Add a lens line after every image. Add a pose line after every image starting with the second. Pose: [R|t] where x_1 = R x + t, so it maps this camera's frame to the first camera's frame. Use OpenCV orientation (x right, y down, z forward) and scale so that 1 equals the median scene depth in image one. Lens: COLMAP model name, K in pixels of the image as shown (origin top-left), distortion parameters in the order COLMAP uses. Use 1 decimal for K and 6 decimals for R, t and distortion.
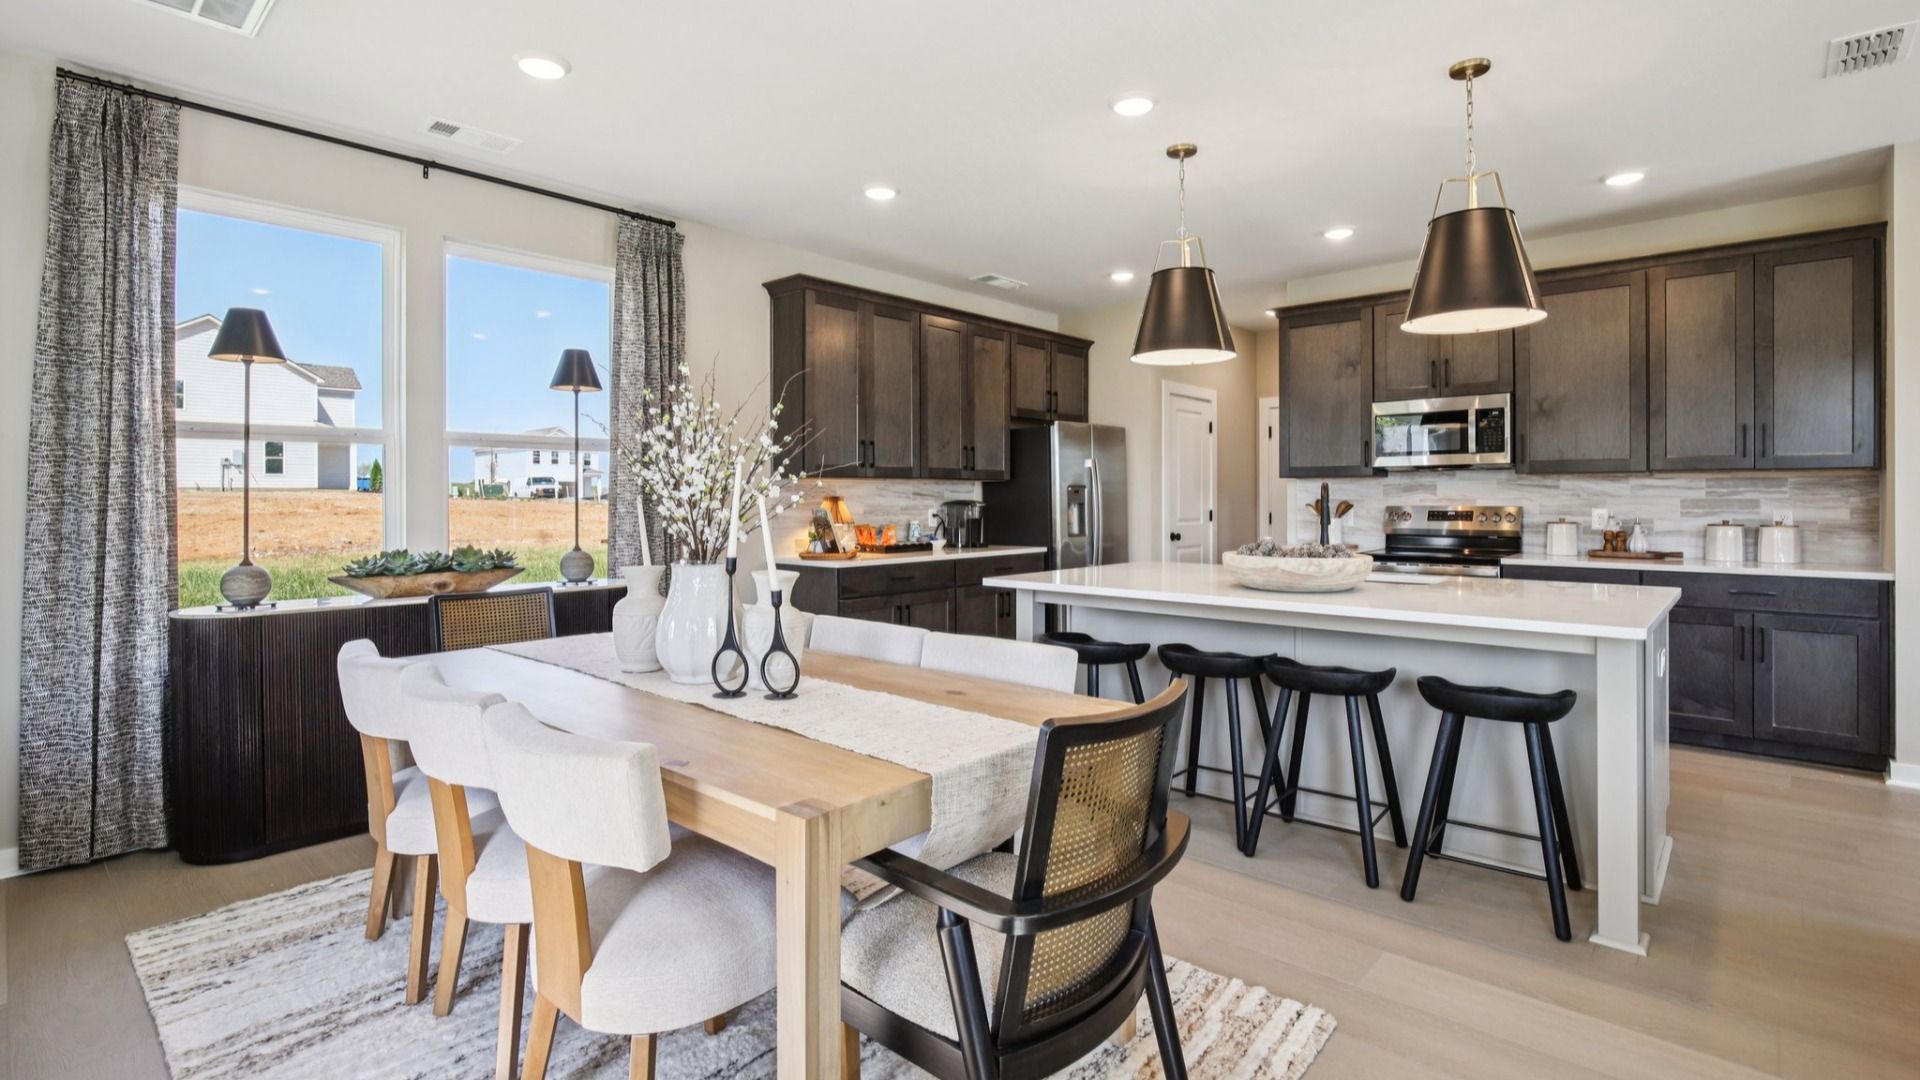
lens RADIAL K [[867.5, 0, 965.5], [0, 867.5, 496.2], [0, 0, 1]] dist [-0.032338, 0.007834]
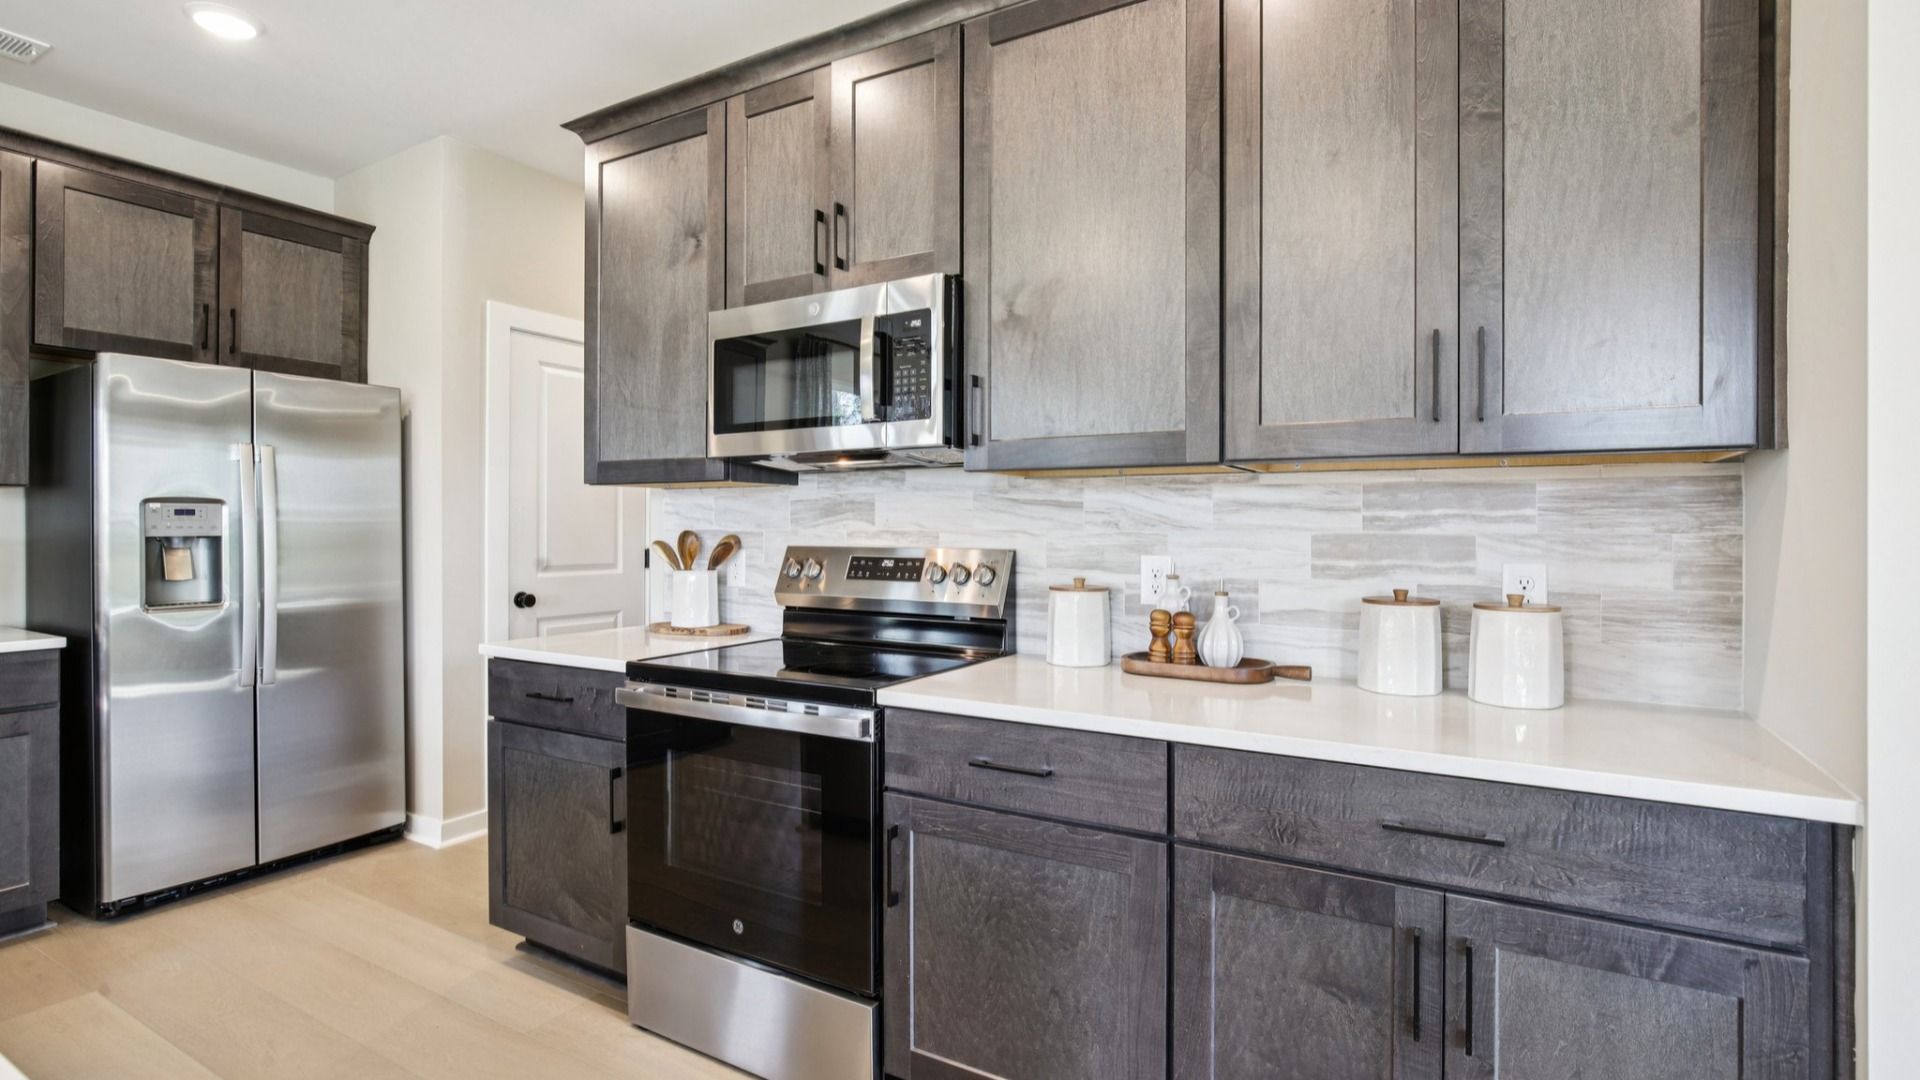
lens RADIAL K [[904.7, 0, 965.5], [0, 904.7, 521.3], [0, 0, 1]] dist [-0.022731, 0.008237]
pose [[0.977531, 0.005466, 0.210722, 0.582654], [-0.004928, 0.999983, -0.003079, -0.001126], [-0.210735, 0.001971, 0.977541, 0.605447]]
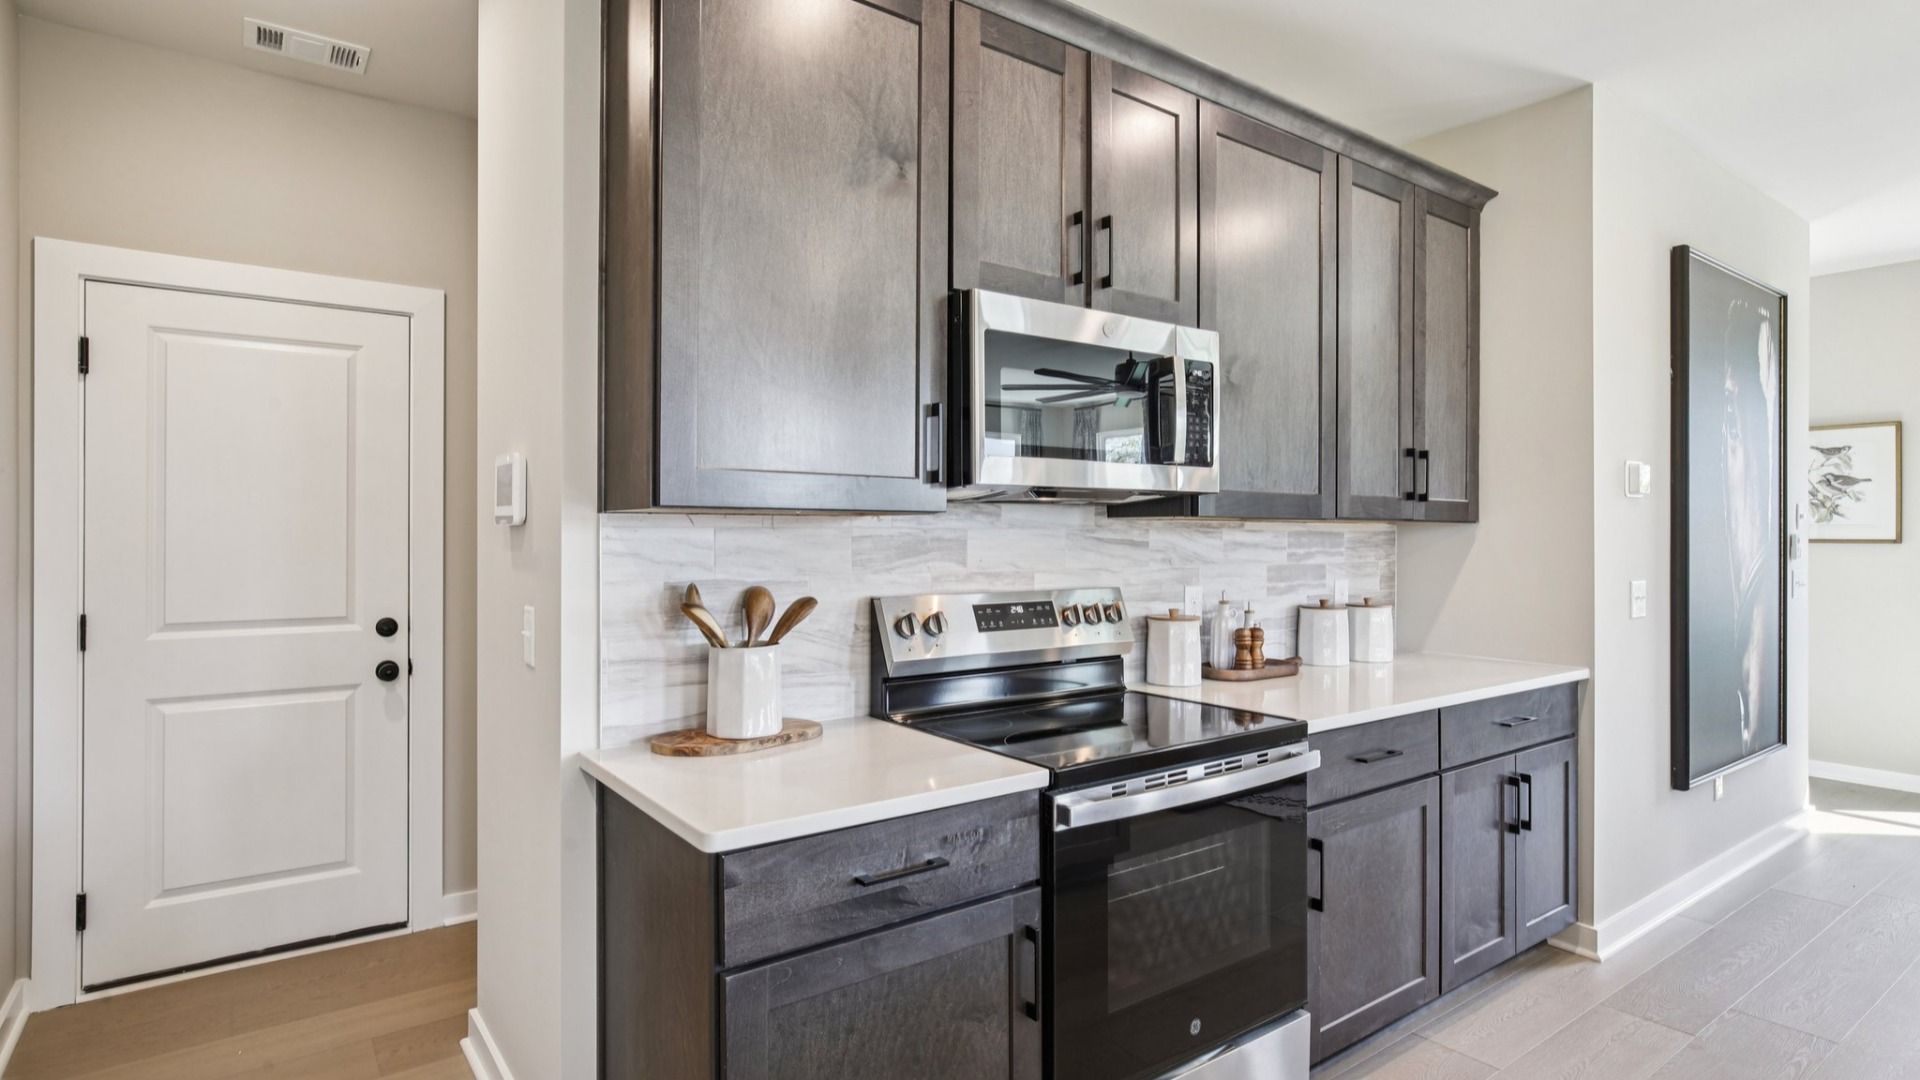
lens RADIAL K [[983.2, 0, 967.5], [0, 983.2, 516.7], [0, 0, 1]] dist [0.013921, 0.000164]
pose [[0.184351, 0.019446, 0.982668, 0.123807], [-0.004836, 0.999810, -0.018878, -0.017111], [-0.982849, -0.001272, 0.184410, 1.080899]]
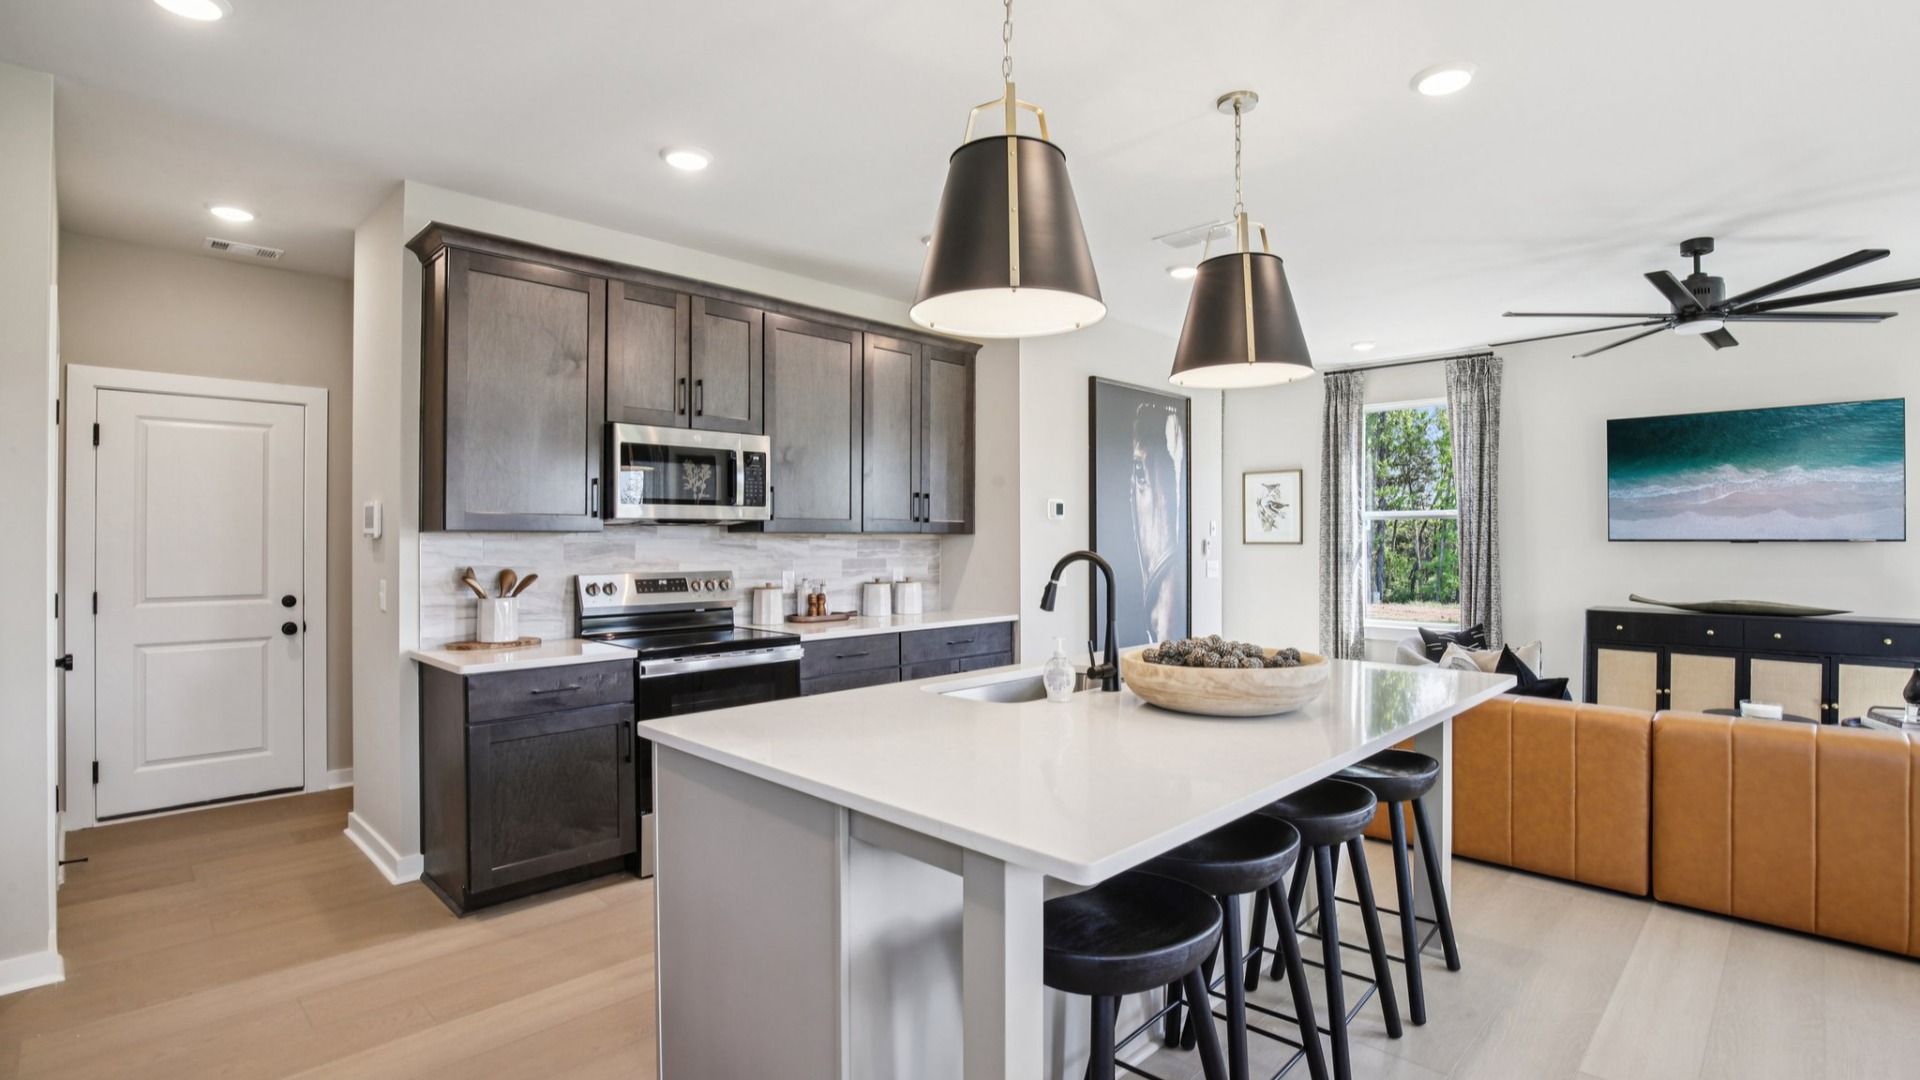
lens RADIAL K [[904.7, 0, 965.5], [0, 904.7, 521.3], [0, 0, 1]] dist [-0.022731, 0.008237]
pose [[0.032912, 0.021428, 0.999229, -0.252195], [-0.001539, 0.999770, -0.021389, -0.019612], [-0.999457, -0.000834, 0.032937, 0.815755]]
